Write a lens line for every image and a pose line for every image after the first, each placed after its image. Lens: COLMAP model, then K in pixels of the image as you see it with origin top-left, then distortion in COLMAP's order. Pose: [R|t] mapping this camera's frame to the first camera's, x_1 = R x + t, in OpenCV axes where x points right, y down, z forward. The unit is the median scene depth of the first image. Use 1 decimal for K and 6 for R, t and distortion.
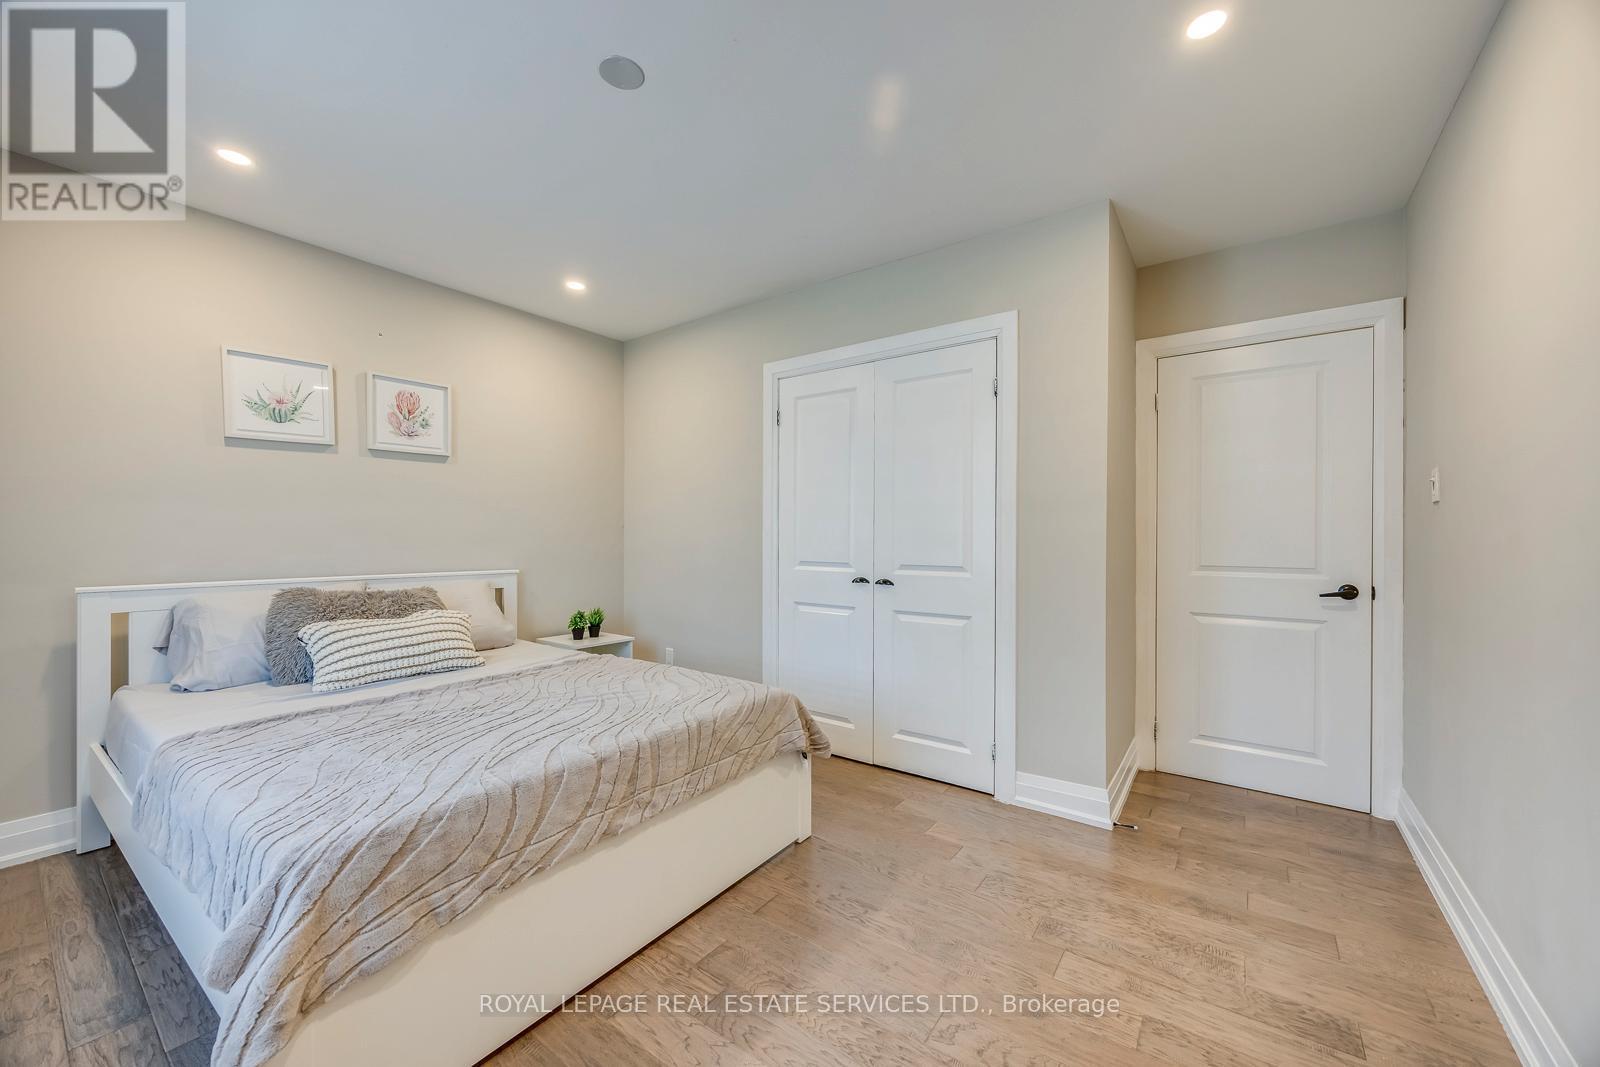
lens RADIAL K [[664.4, 0, 800.0], [0, 664.4, 533.5], [0, 0, 1]] dist [0.012646, -0.000123]
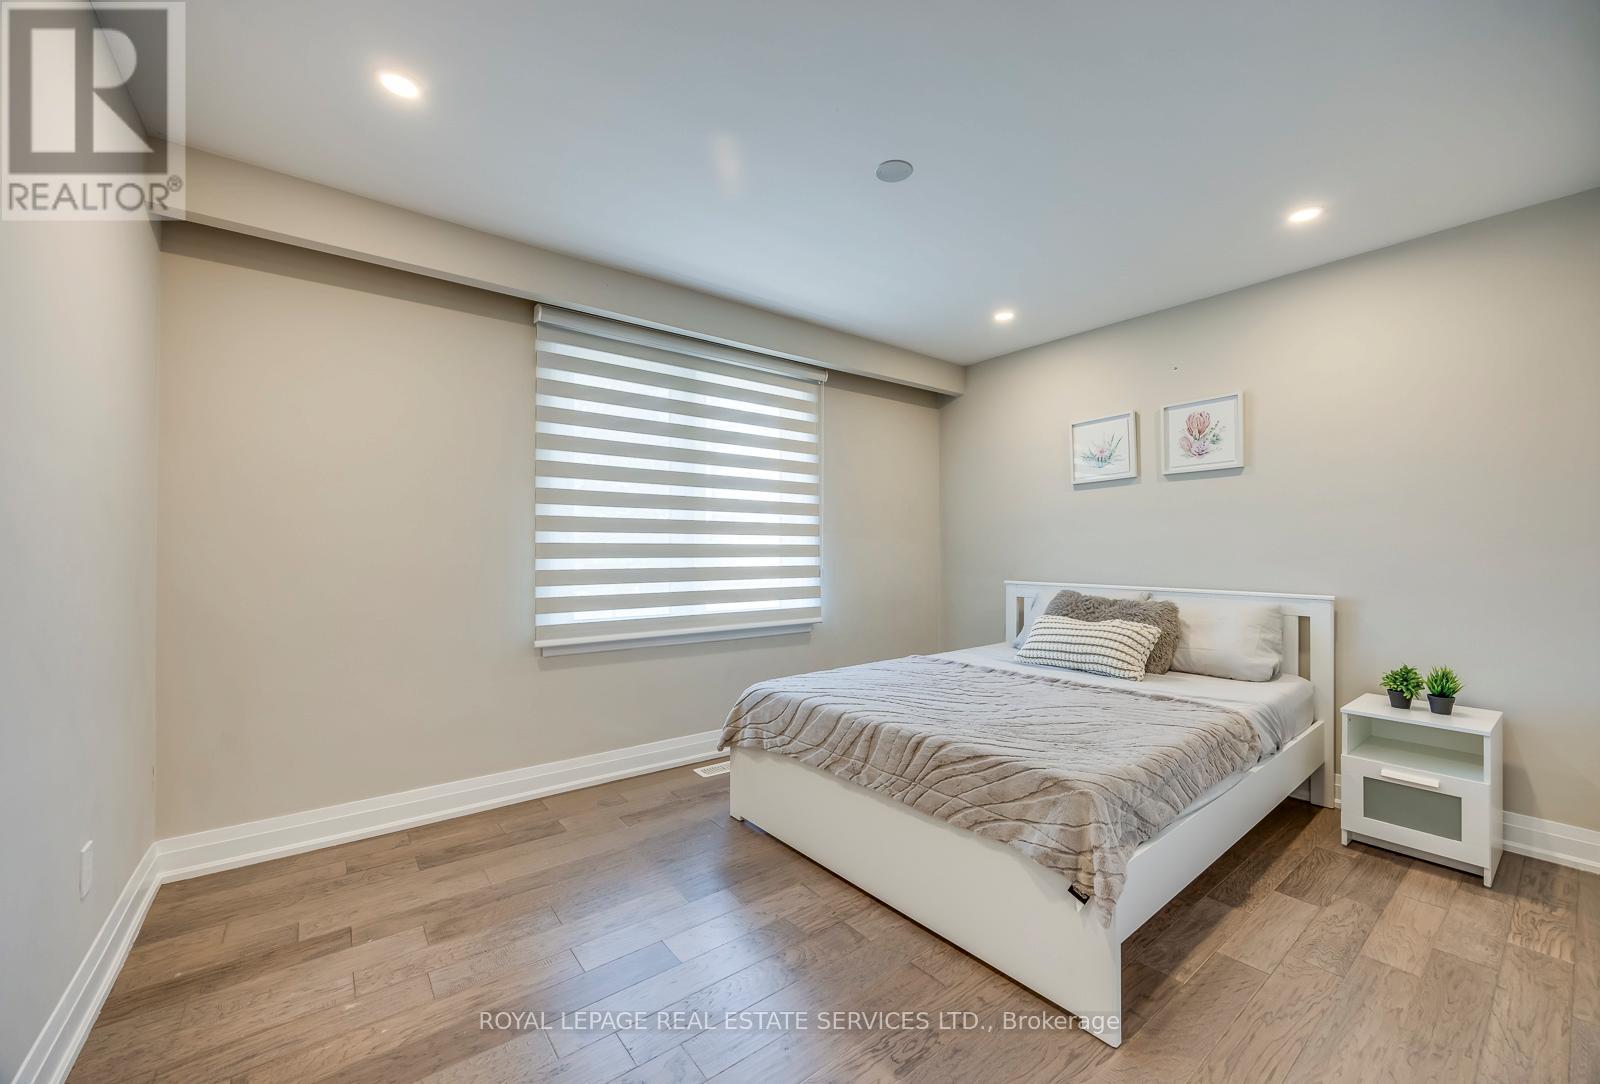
lens RADIAL K [[610.7, 0, 800.0], [0, 610.7, 542.0], [0, 0, 1]] dist [0.000168, 0.000051]
pose [[-0.295014, -0.013357, -0.955400, 0.528617], [0.003954, 0.999877, -0.015200, -0.000467], [0.955485, -0.008262, -0.294924, 0.739173]]
